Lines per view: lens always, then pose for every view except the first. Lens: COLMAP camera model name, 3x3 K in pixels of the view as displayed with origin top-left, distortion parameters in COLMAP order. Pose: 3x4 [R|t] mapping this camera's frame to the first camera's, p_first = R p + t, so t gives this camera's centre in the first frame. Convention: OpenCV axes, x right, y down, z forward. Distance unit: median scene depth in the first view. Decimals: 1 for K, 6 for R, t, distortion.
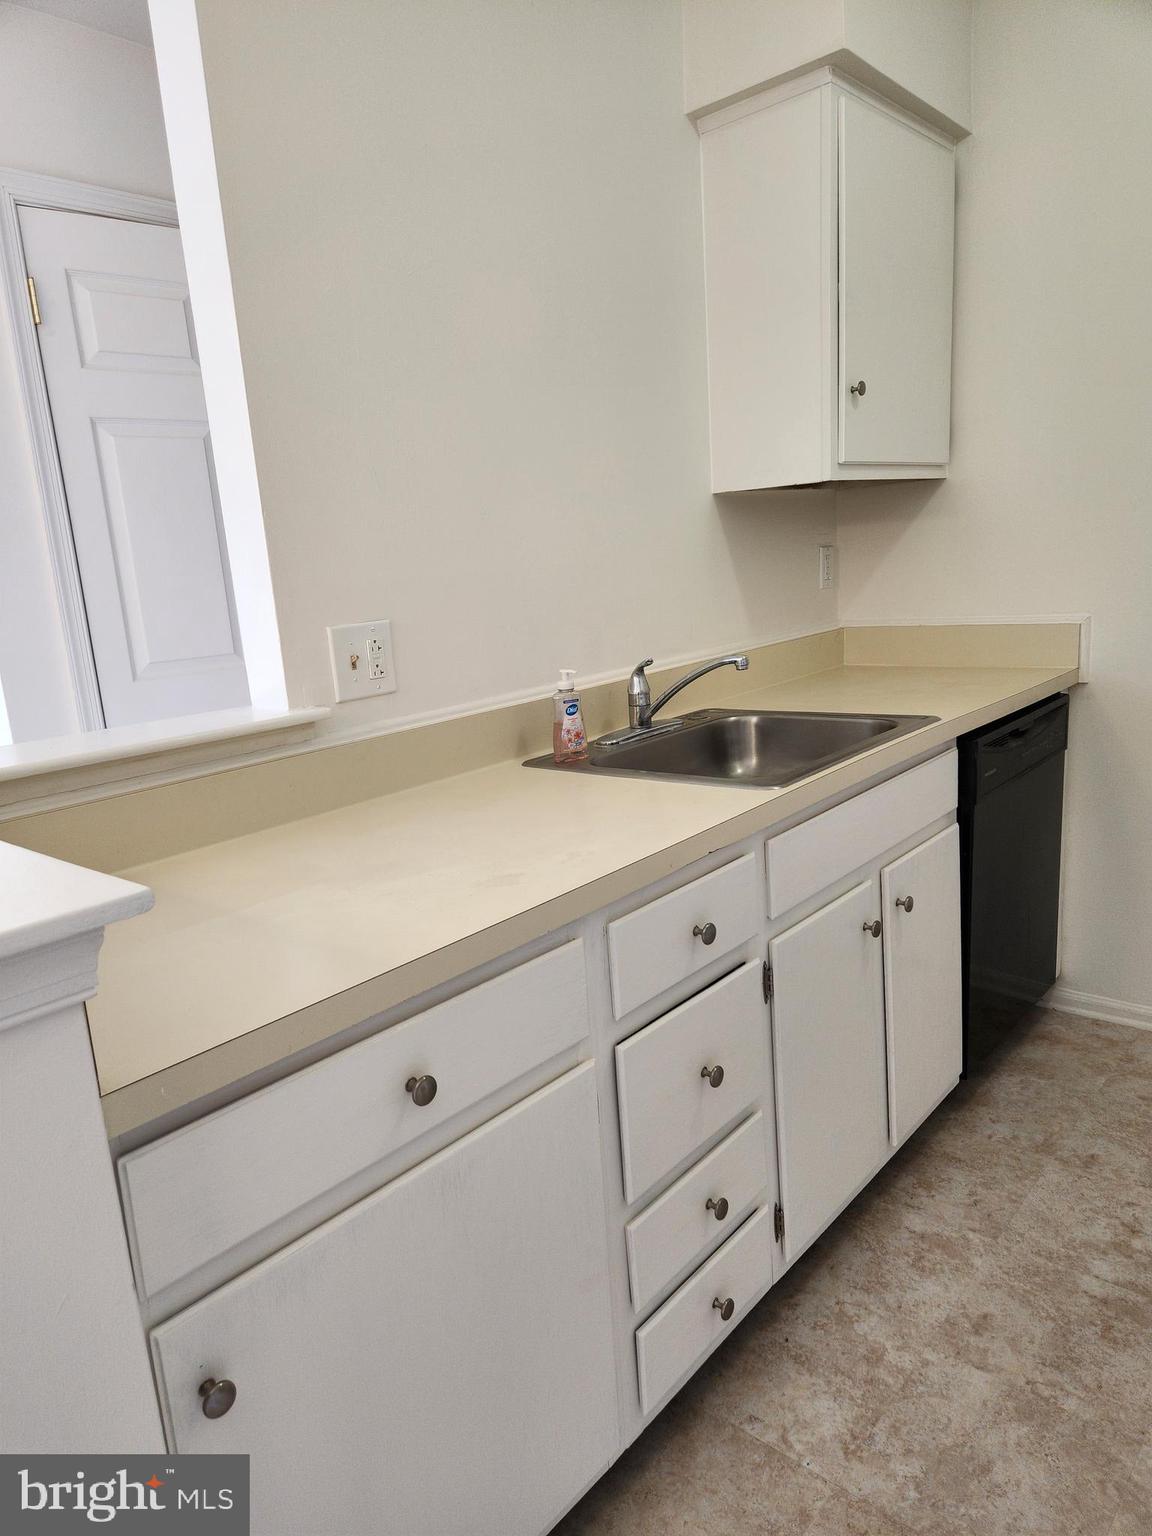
lens RADIAL K [[1026.9, 0, 586.3], [0, 1026.9, 766.3], [0, 0, 1]] dist [0.069323, -0.046109]
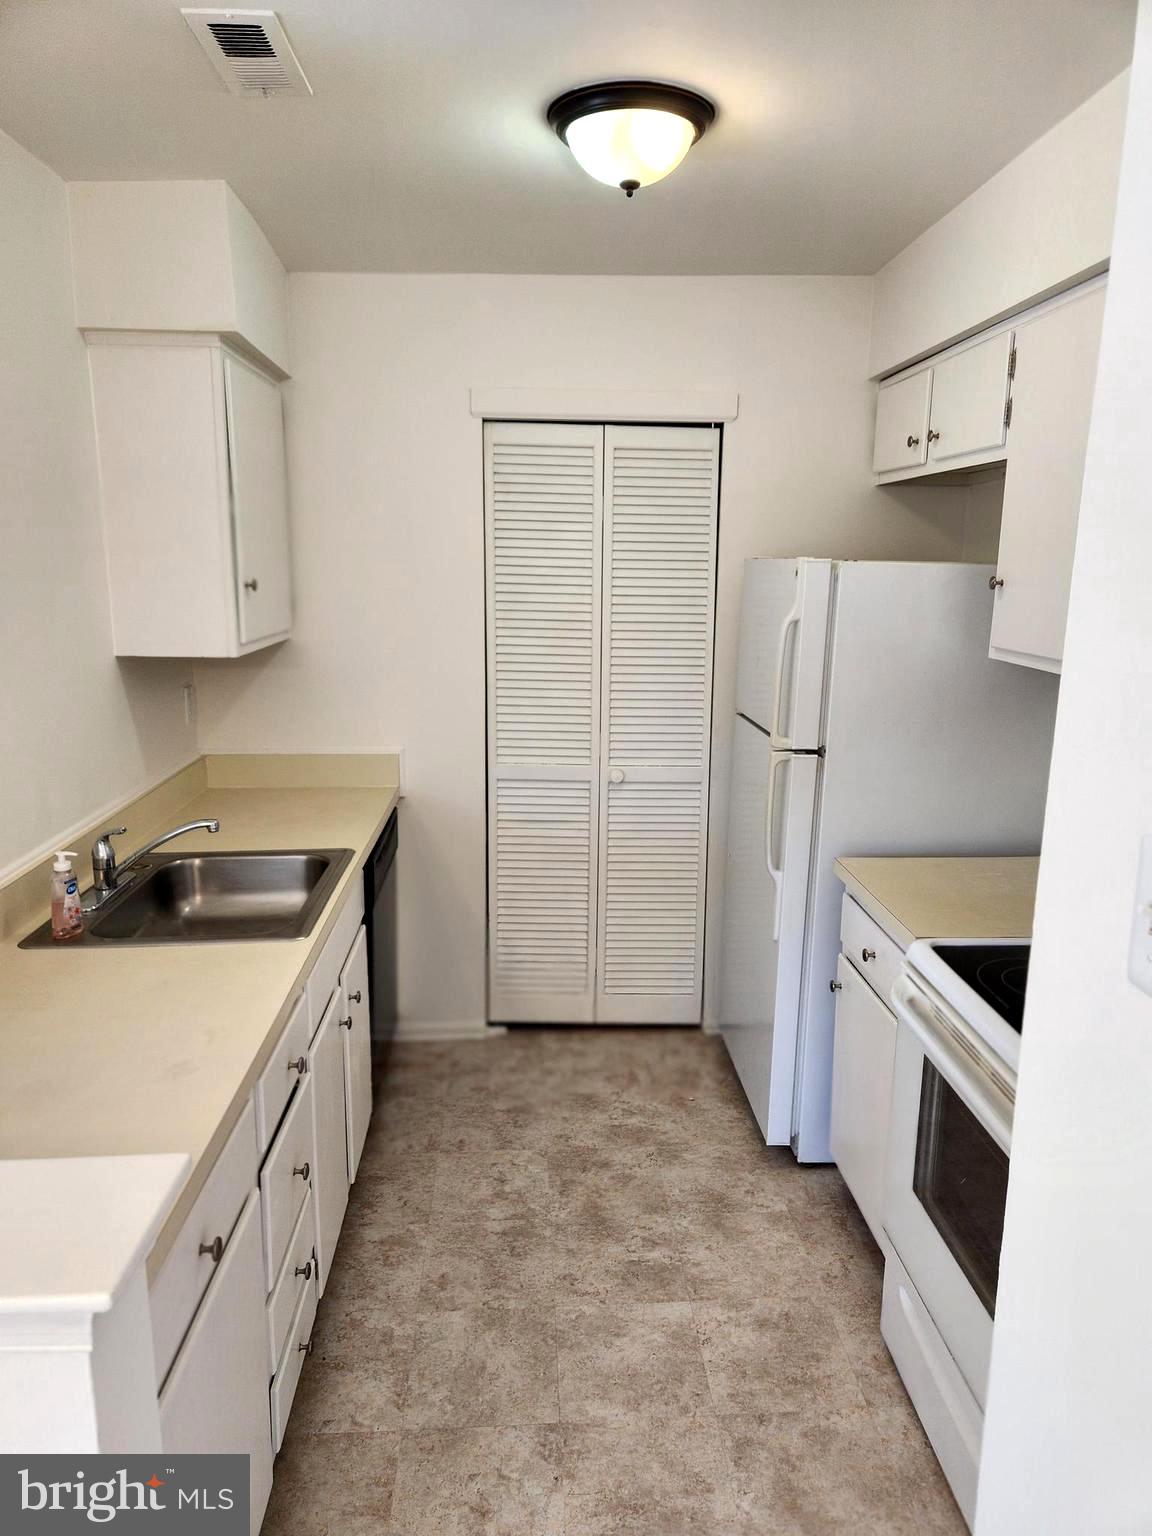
lens RADIAL K [[1026.9, 0, 574.0], [0, 1026.9, 778.5], [0, 0, 1]] dist [0.069323, -0.046109]
pose [[0.719625, -0.072657, 0.690551, -0.393034], [0.084060, 0.996312, 0.017229, -0.149297], [-0.689256, 0.045649, 0.723078, -0.167541]]
